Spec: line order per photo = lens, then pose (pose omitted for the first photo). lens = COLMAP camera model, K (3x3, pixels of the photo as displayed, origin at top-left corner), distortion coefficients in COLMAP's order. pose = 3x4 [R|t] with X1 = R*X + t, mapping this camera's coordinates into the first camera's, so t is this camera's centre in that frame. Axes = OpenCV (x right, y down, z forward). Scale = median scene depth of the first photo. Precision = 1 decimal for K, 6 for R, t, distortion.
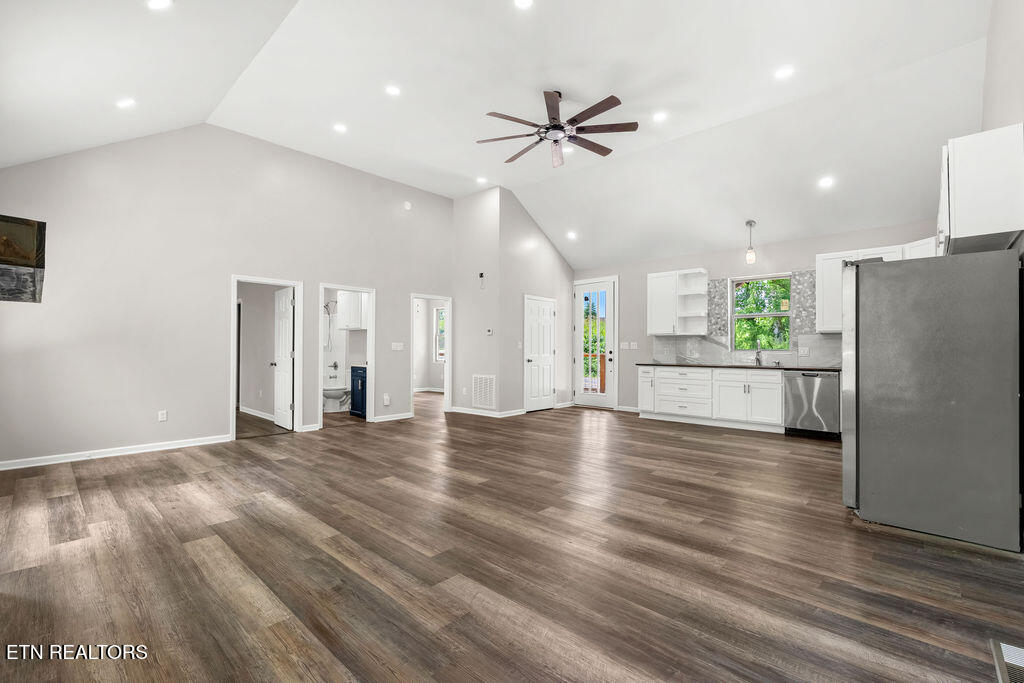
lens RADIAL K [[448.5, 0, 509.6], [0, 448.5, 344.9], [0, 0, 1]] dist [-0.002583, -0.000095]
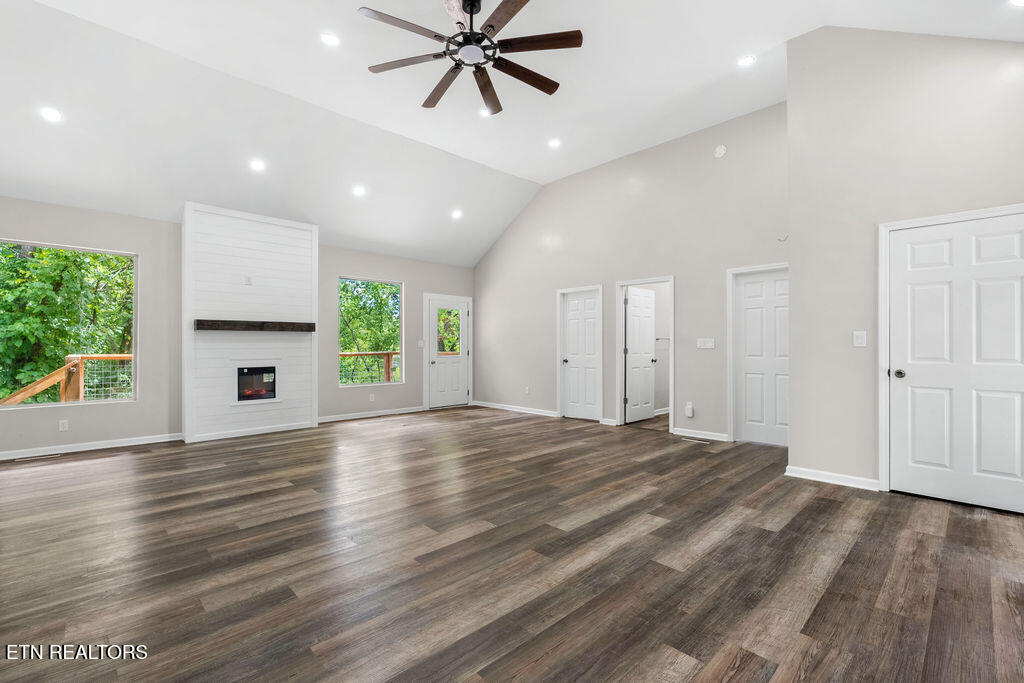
lens RADIAL K [[448.5, 0, 509.6], [0, 448.5, 344.9], [0, 0, 1]] dist [-0.002583, -0.000095]
pose [[-0.050546, -0.003892, -0.998714, 0.838885], [0.009884, 0.999941, -0.004397, 0.009593], [0.998673, -0.010094, -0.050504, 1.117481]]
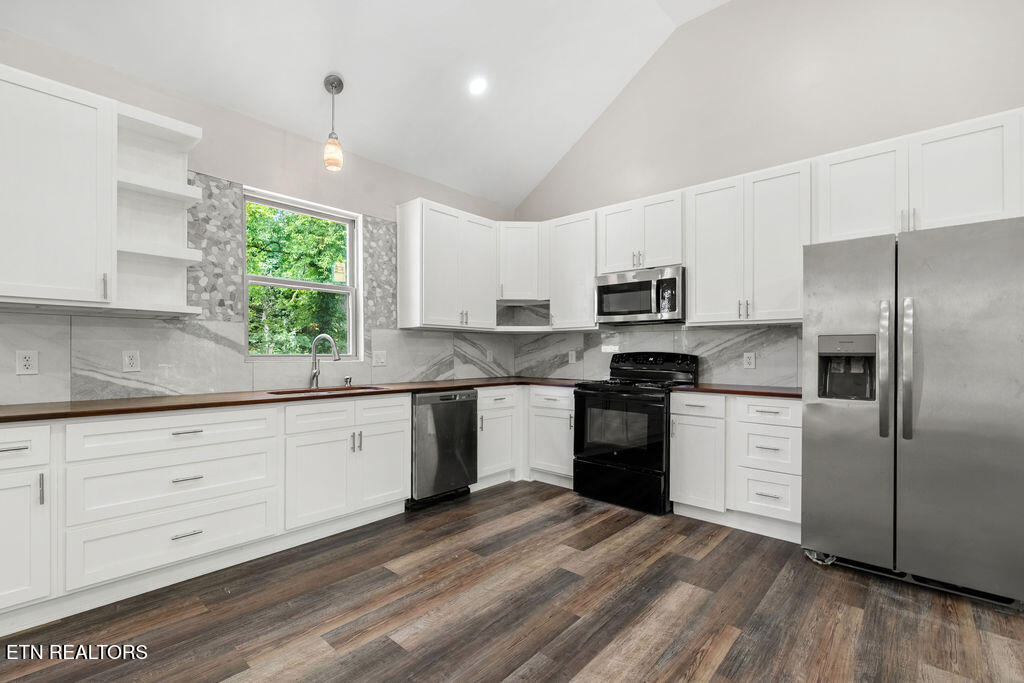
lens RADIAL K [[457.6, 0, 507.1], [0, 457.6, 350.4], [0, 0, 1]] dist [-0.001793, -0.000111]
pose [[-0.022303, 0.004436, 0.999741, 0.084247], [-0.010480, 0.999934, -0.004670, 0.008680], [-0.999696, -0.010581, -0.022256, 1.153800]]
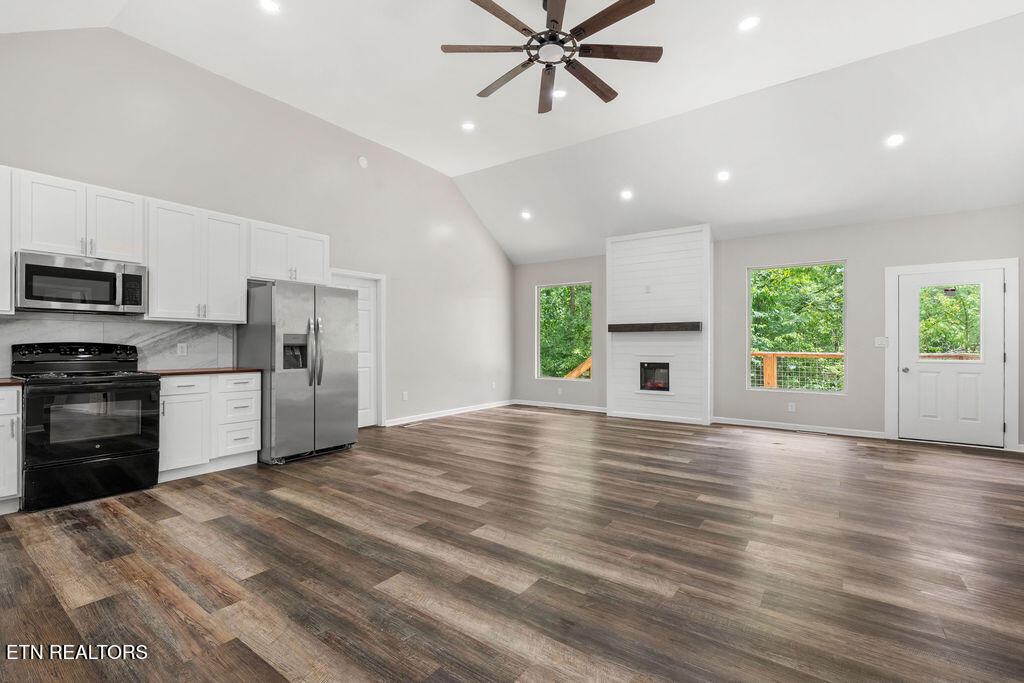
lens RADIAL K [[448.5, 0, 509.6], [0, 448.5, 344.9], [0, 0, 1]] dist [-0.002583, -0.000095]
pose [[-0.991531, -0.002451, -0.129849, 0.267629], [-0.001351, 0.999962, -0.008556, 0.014696], [0.129865, -0.008309, -0.991497, 1.744589]]
